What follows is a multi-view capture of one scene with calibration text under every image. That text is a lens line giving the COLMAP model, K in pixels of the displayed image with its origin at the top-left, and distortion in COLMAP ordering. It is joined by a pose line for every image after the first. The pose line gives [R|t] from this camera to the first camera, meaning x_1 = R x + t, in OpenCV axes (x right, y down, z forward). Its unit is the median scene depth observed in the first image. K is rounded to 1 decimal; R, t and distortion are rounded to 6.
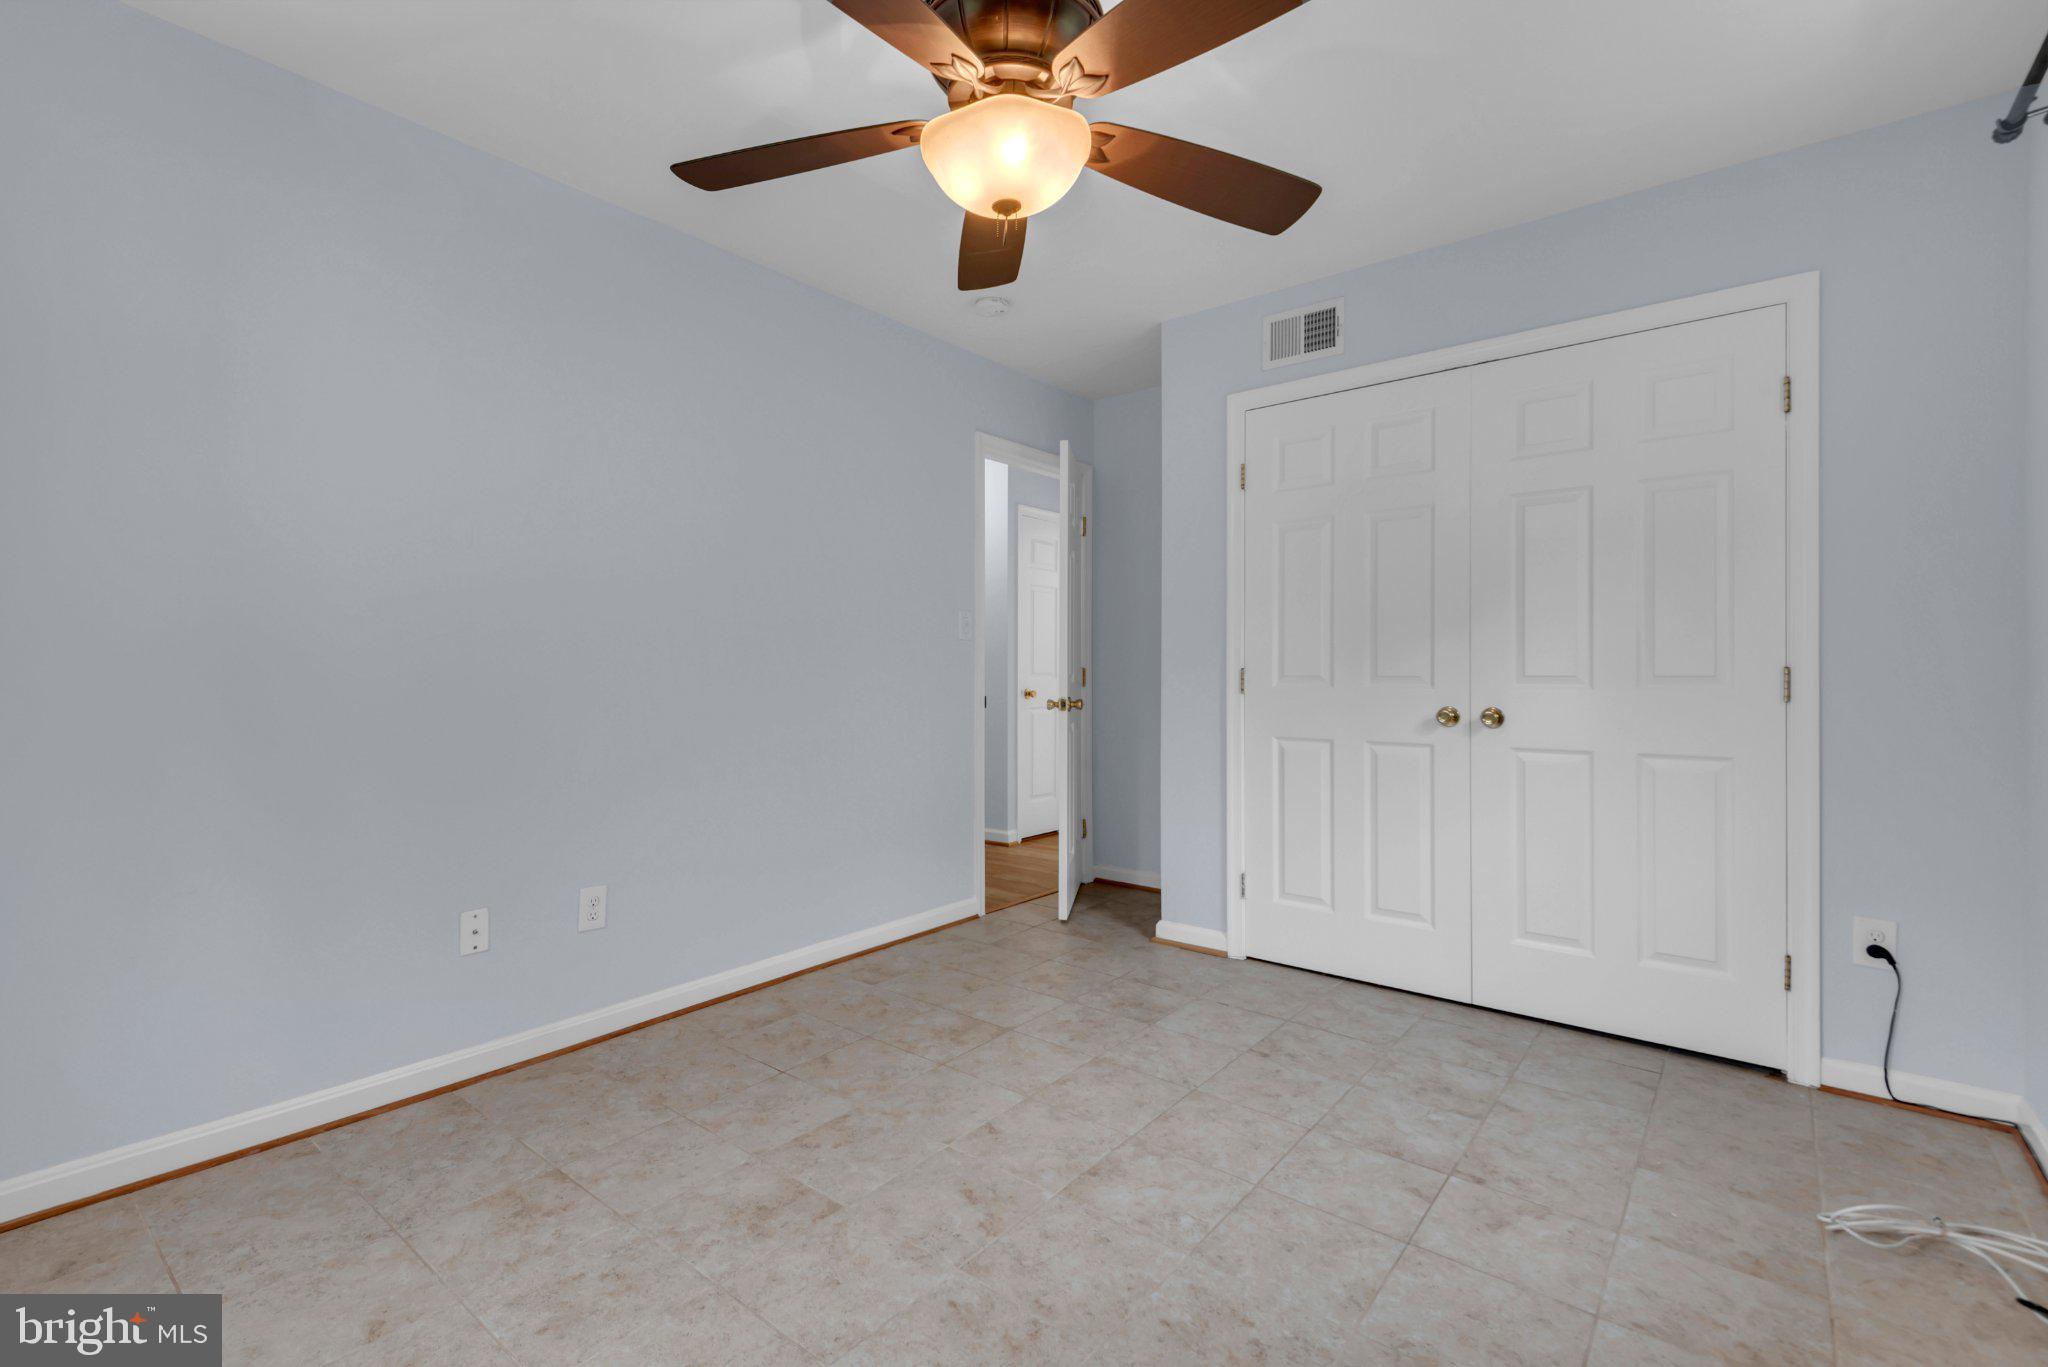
lens RADIAL K [[897.7, 0, 1012.4], [0, 897.7, 679.6], [0, 0, 1]] dist [0.016569, -0.003803]
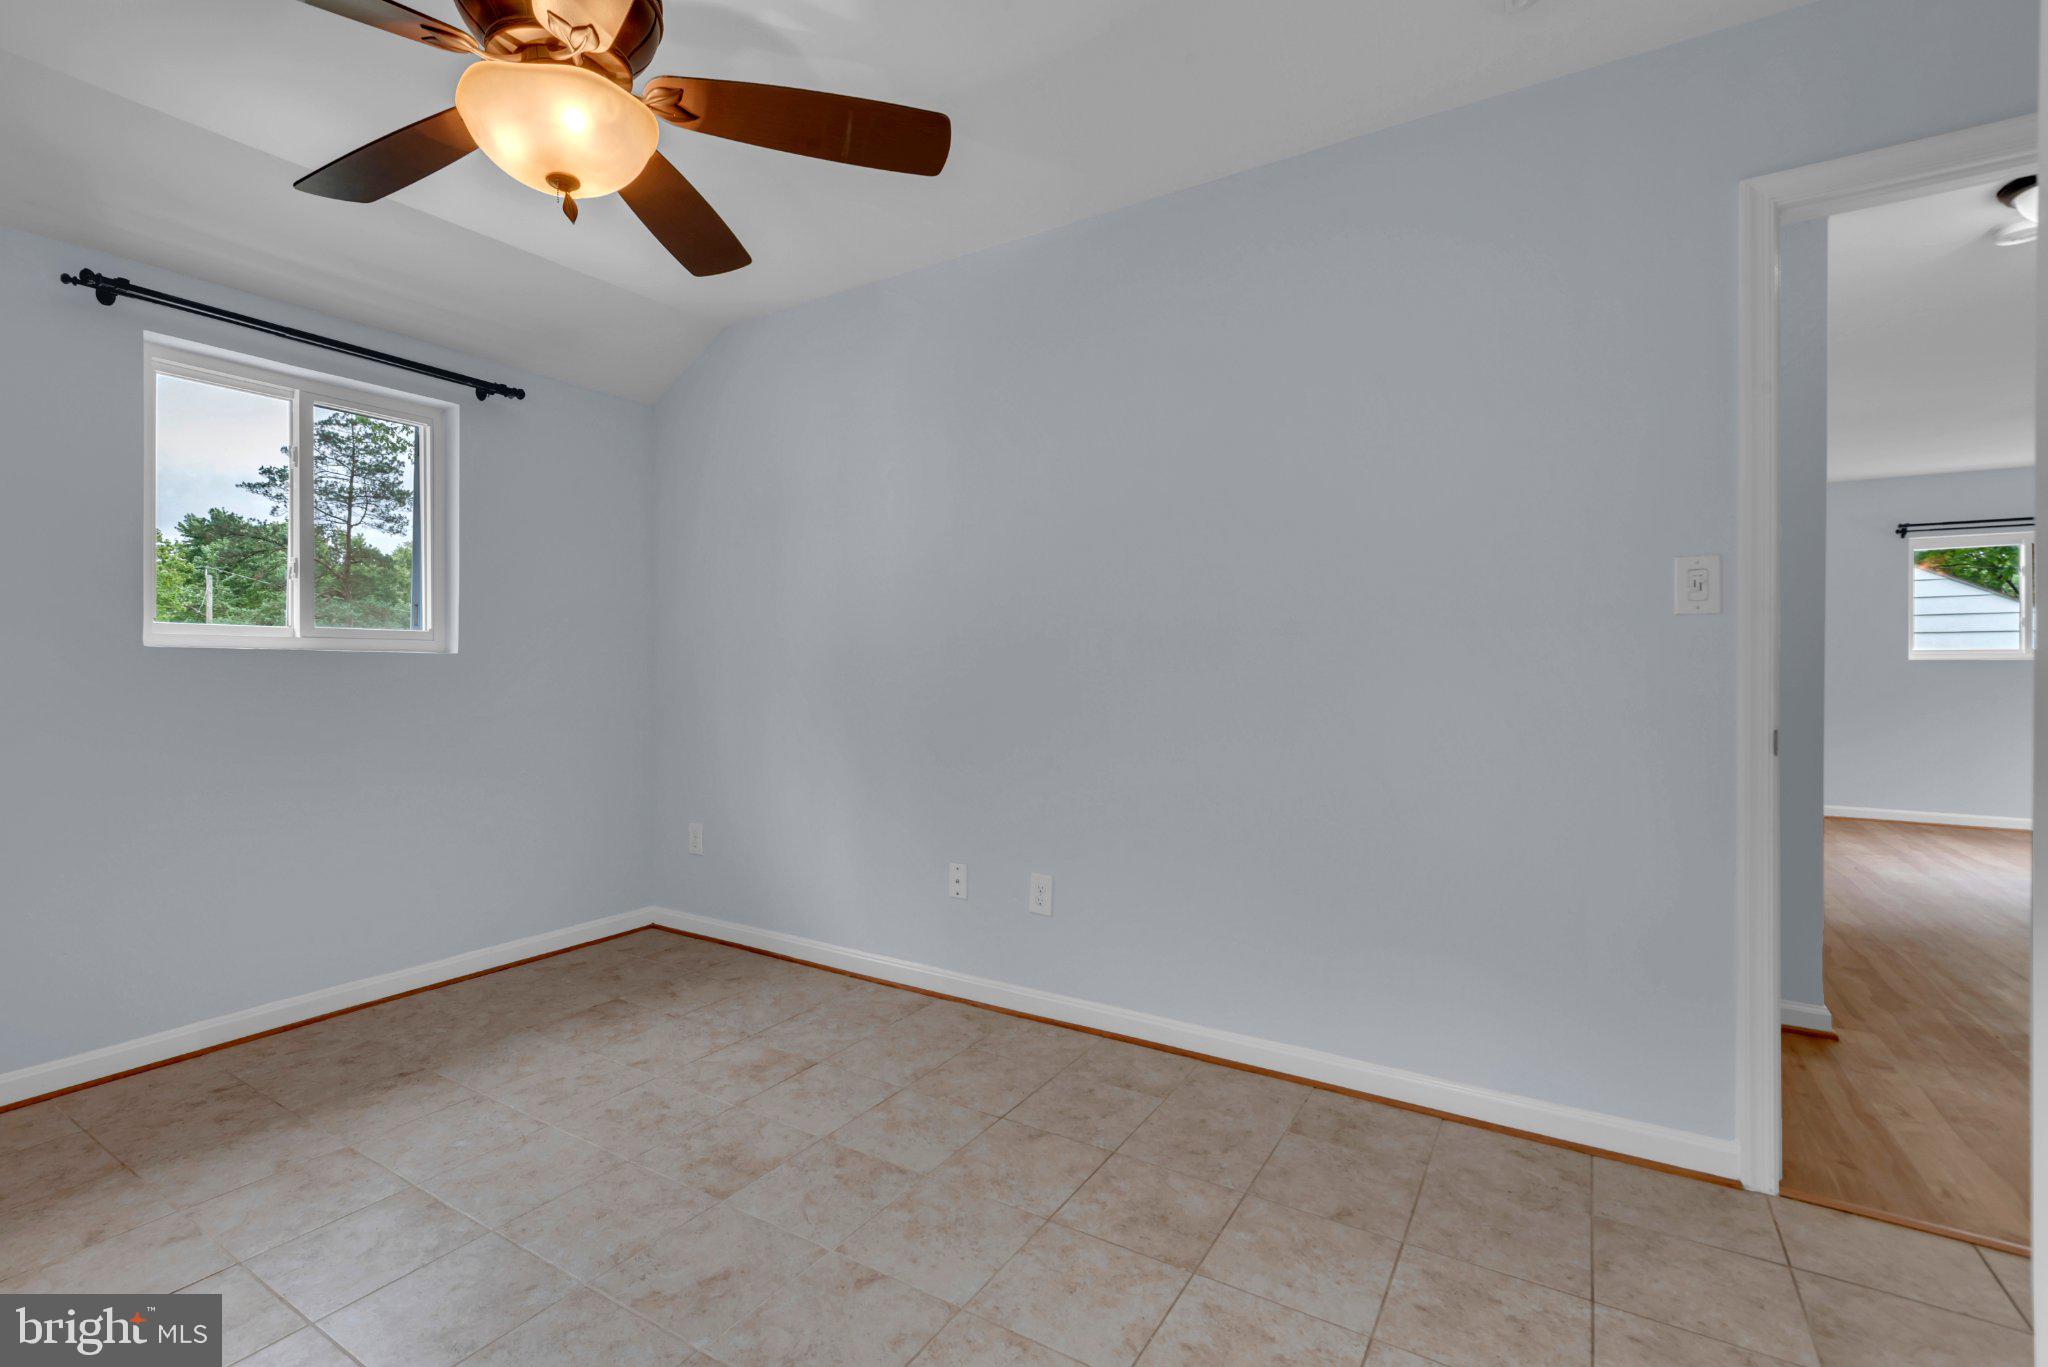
lens RADIAL K [[938.4, 0, 1012.8], [0, 938.4, 669.3], [0, 0, 1]] dist [0.023376, -0.006390]
pose [[0.121620, 0.005508, -0.992562, 0.701164], [-0.010286, 0.999938, 0.004289, -0.019883], [0.992523, 0.009688, 0.121669, 0.912999]]
